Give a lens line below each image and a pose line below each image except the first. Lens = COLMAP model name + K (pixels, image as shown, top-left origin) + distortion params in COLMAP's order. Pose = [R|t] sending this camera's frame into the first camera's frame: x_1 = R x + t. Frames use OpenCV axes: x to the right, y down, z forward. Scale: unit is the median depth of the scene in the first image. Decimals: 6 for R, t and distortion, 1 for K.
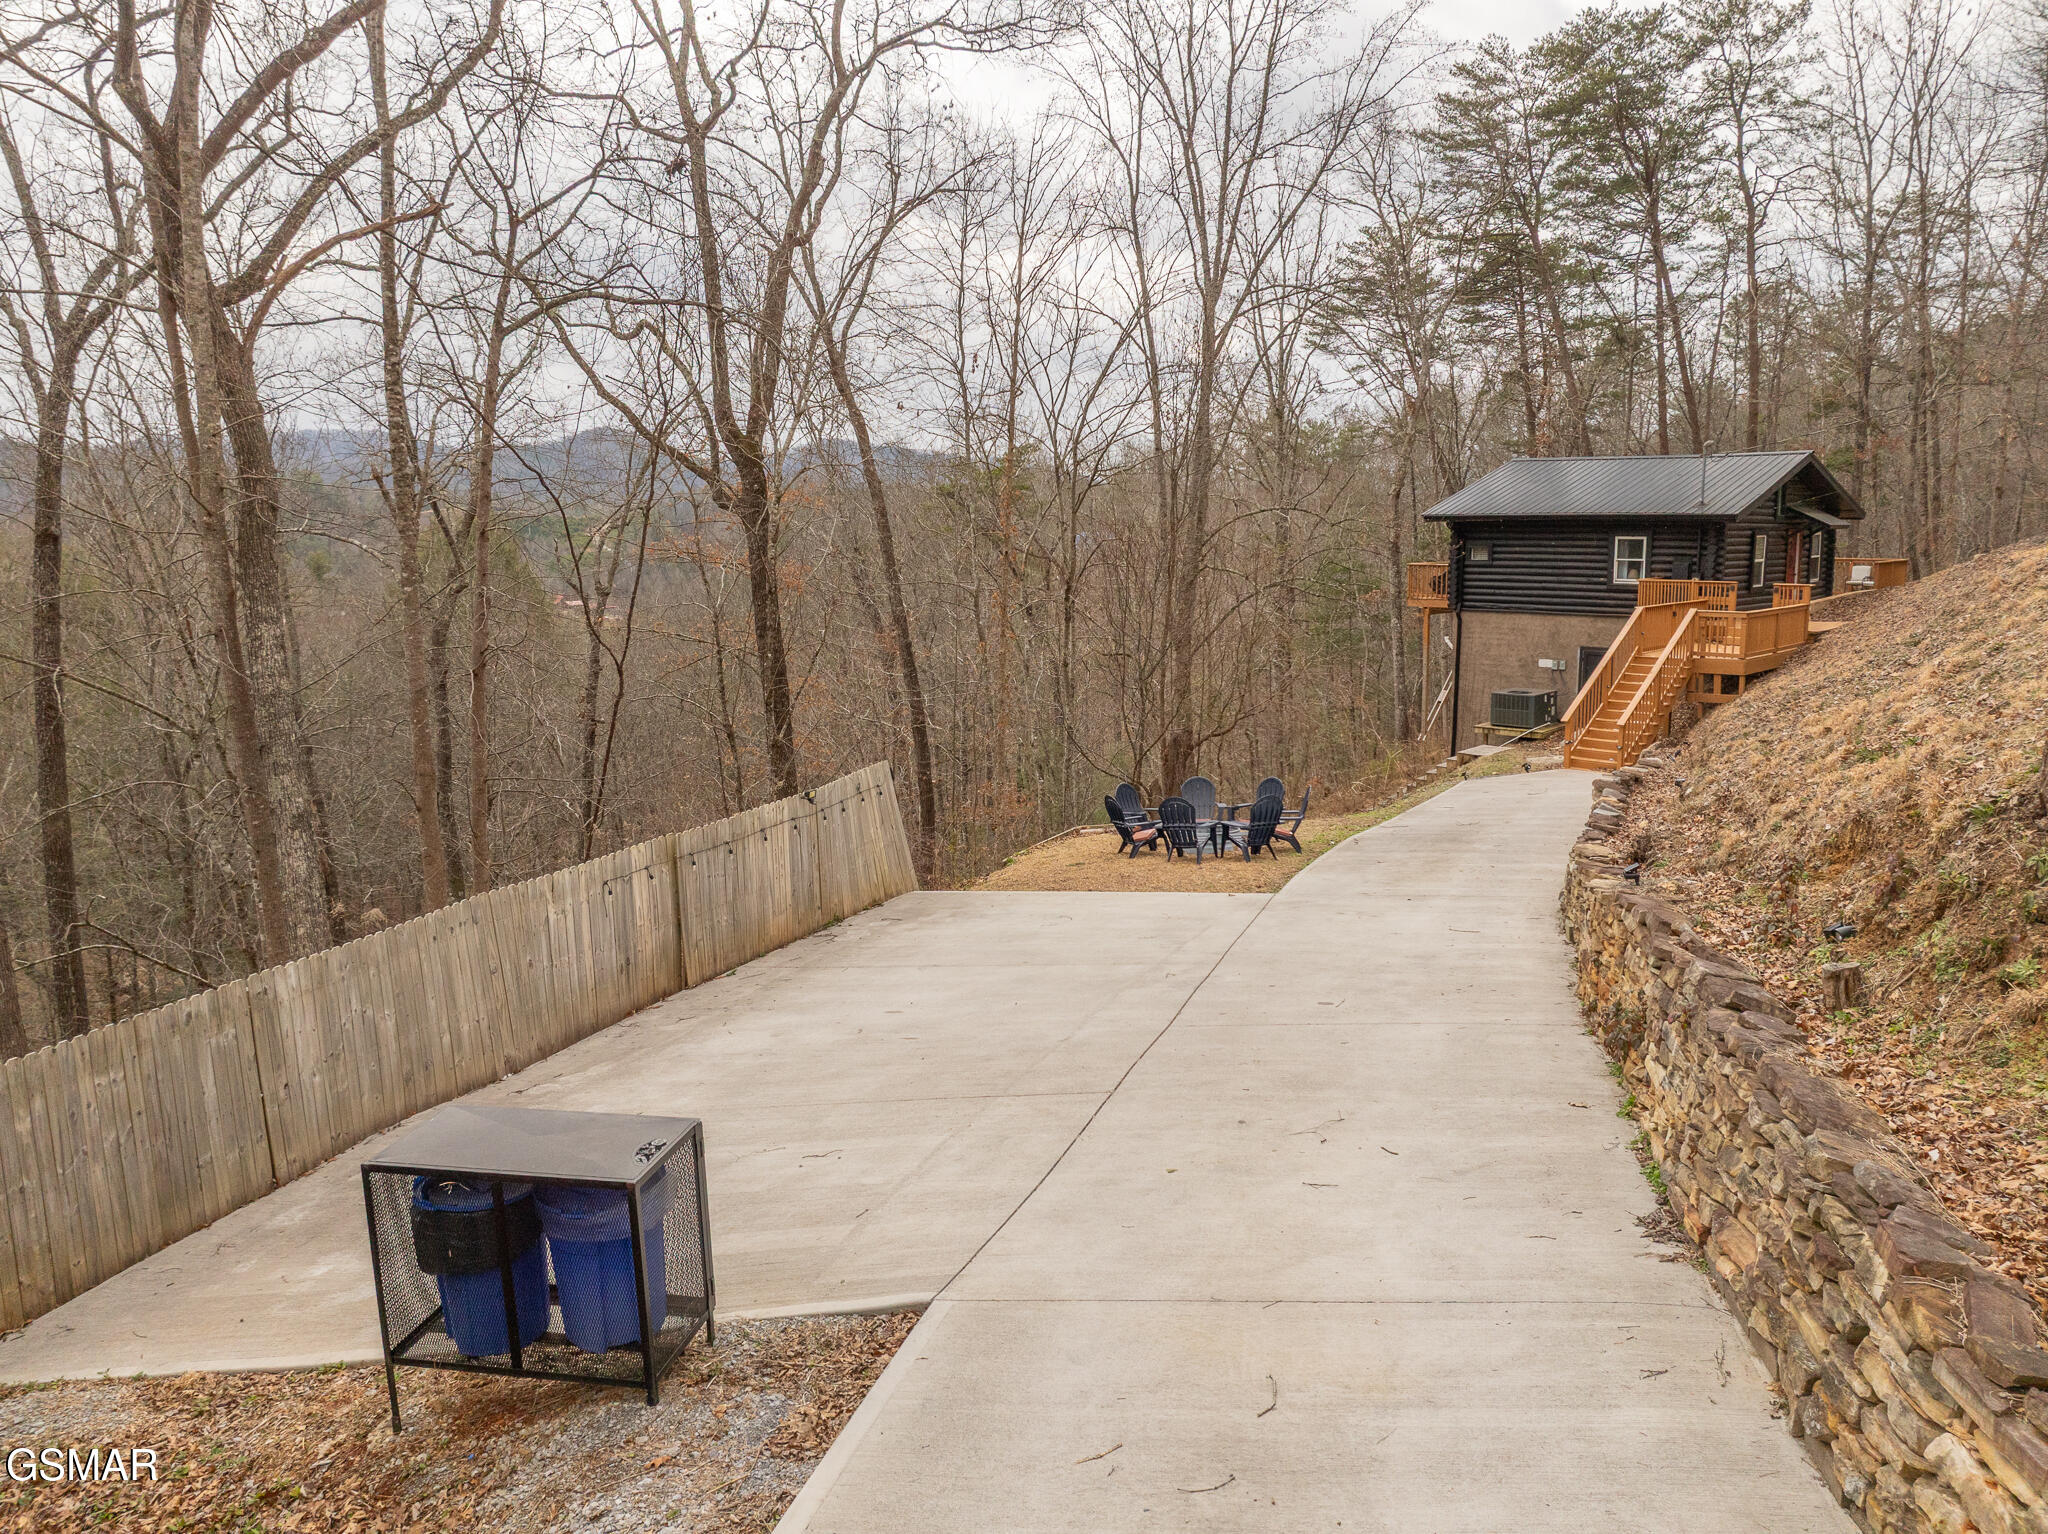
lens RADIAL K [[1450.2, 0, 1033.4], [0, 1450.2, 774.8], [0, 0, 1]] dist [-0.024281, 0.001295]
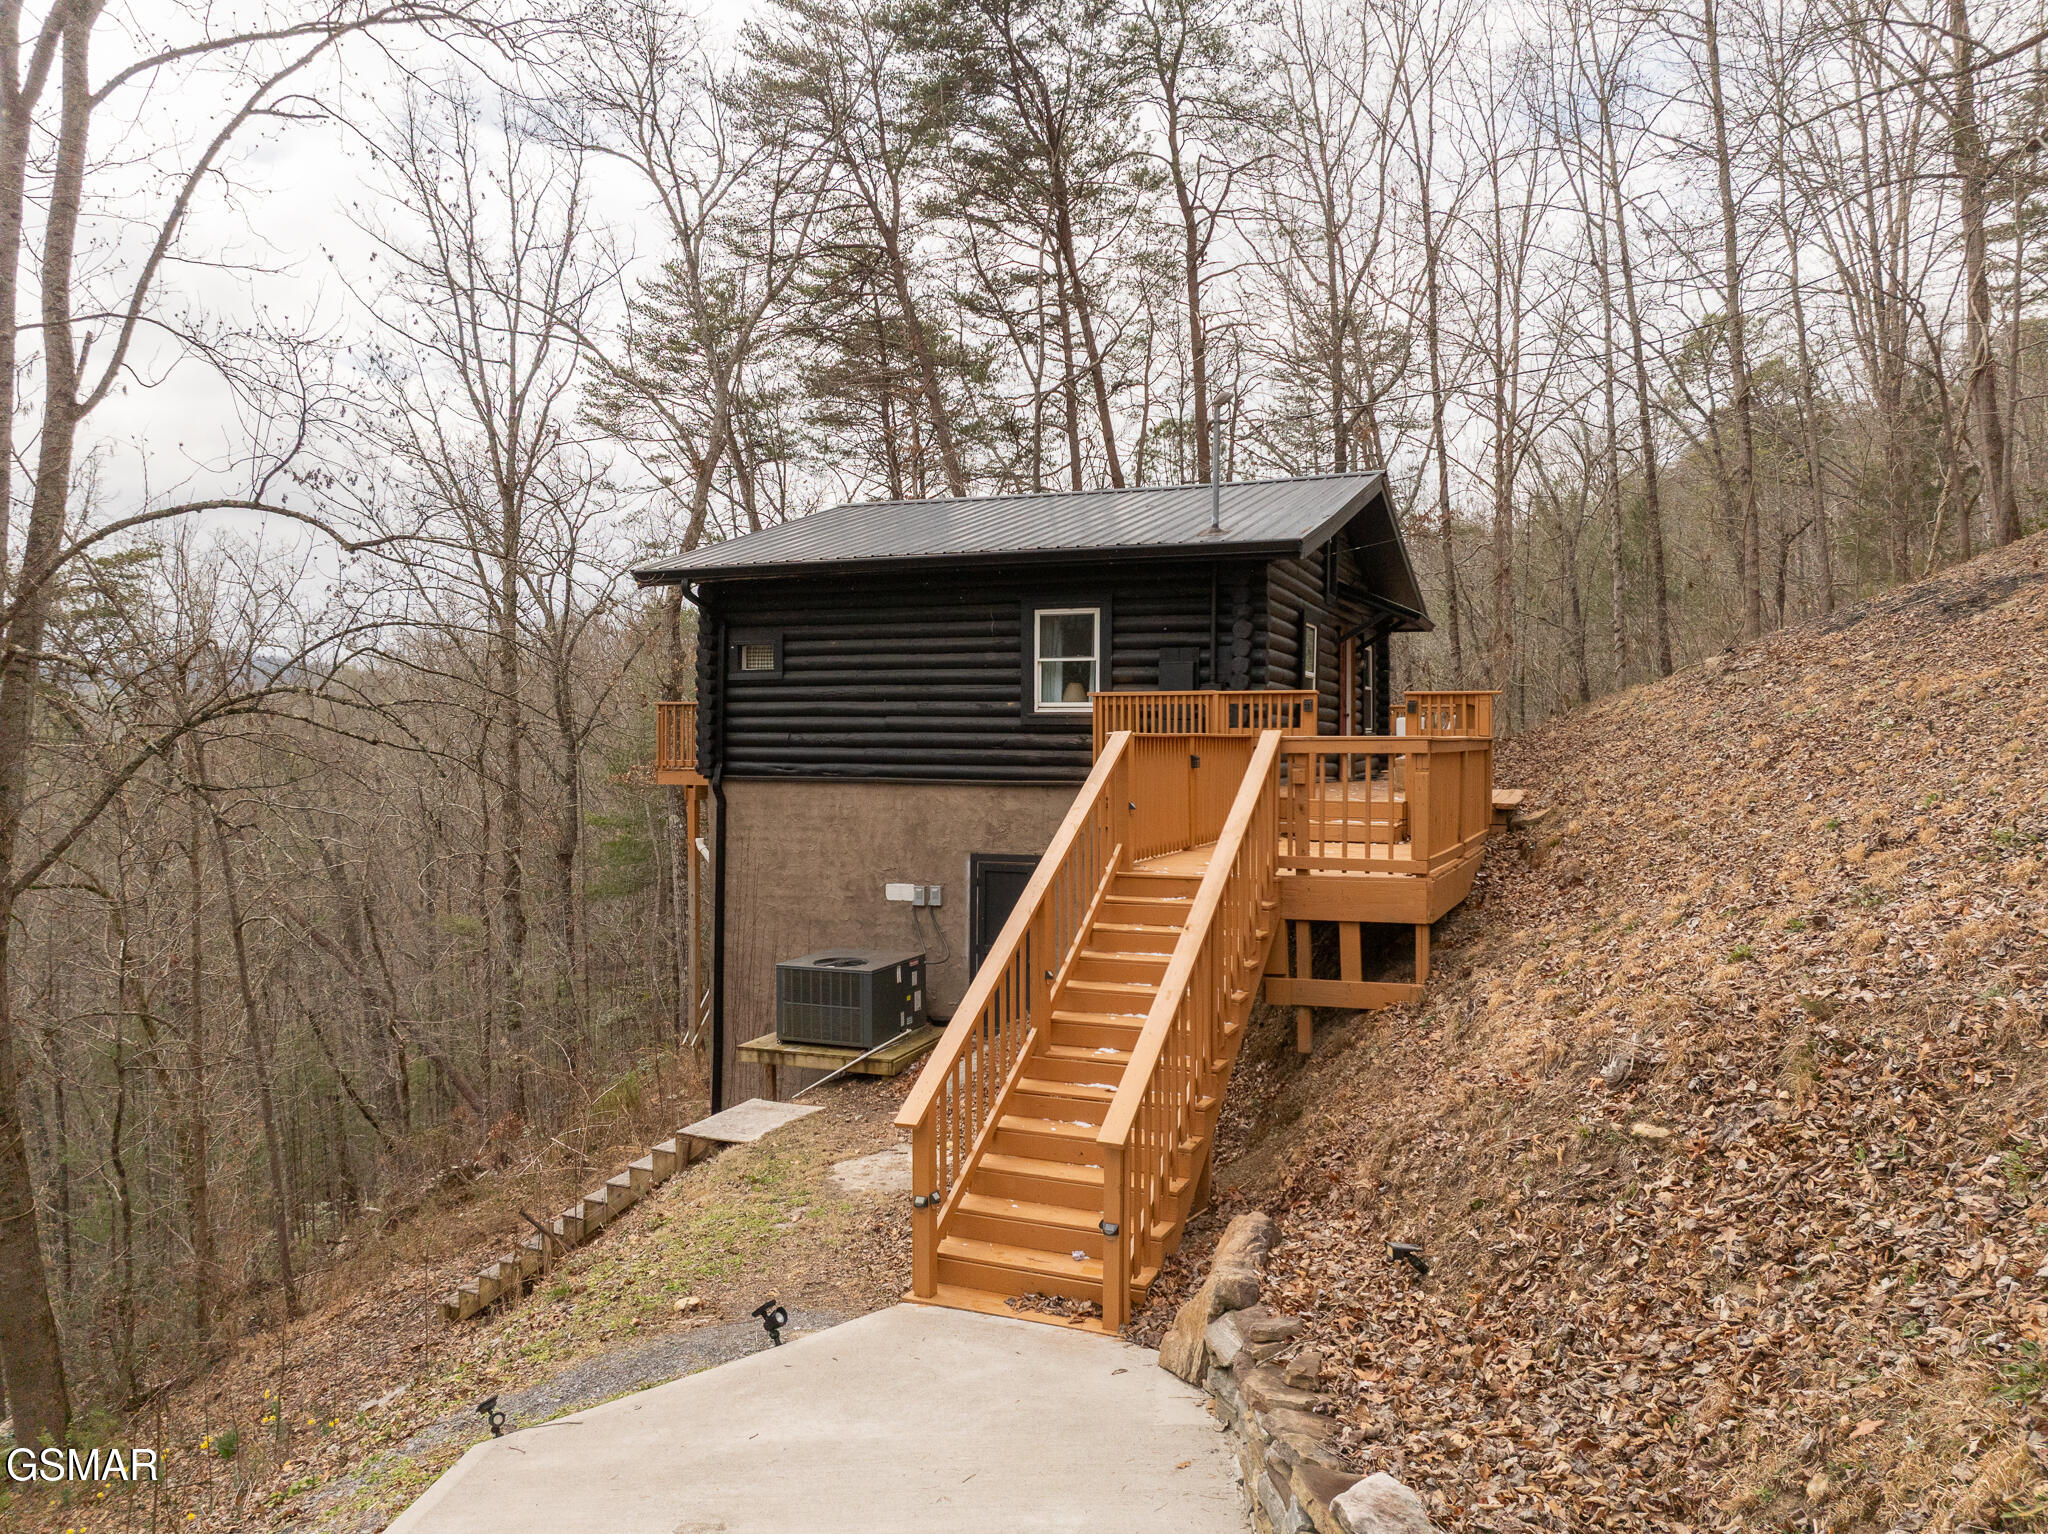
lens RADIAL K [[1450.2, 0, 1023.6], [0, 1450.2, 764.2], [0, 0, 1]] dist [-0.024281, 0.001295]
pose [[0.927414, 0.015178, 0.373729, 0.228104], [0.045786, 0.987055, -0.153706, -0.047225], [-0.371224, 0.159660, 0.914714, 0.585997]]
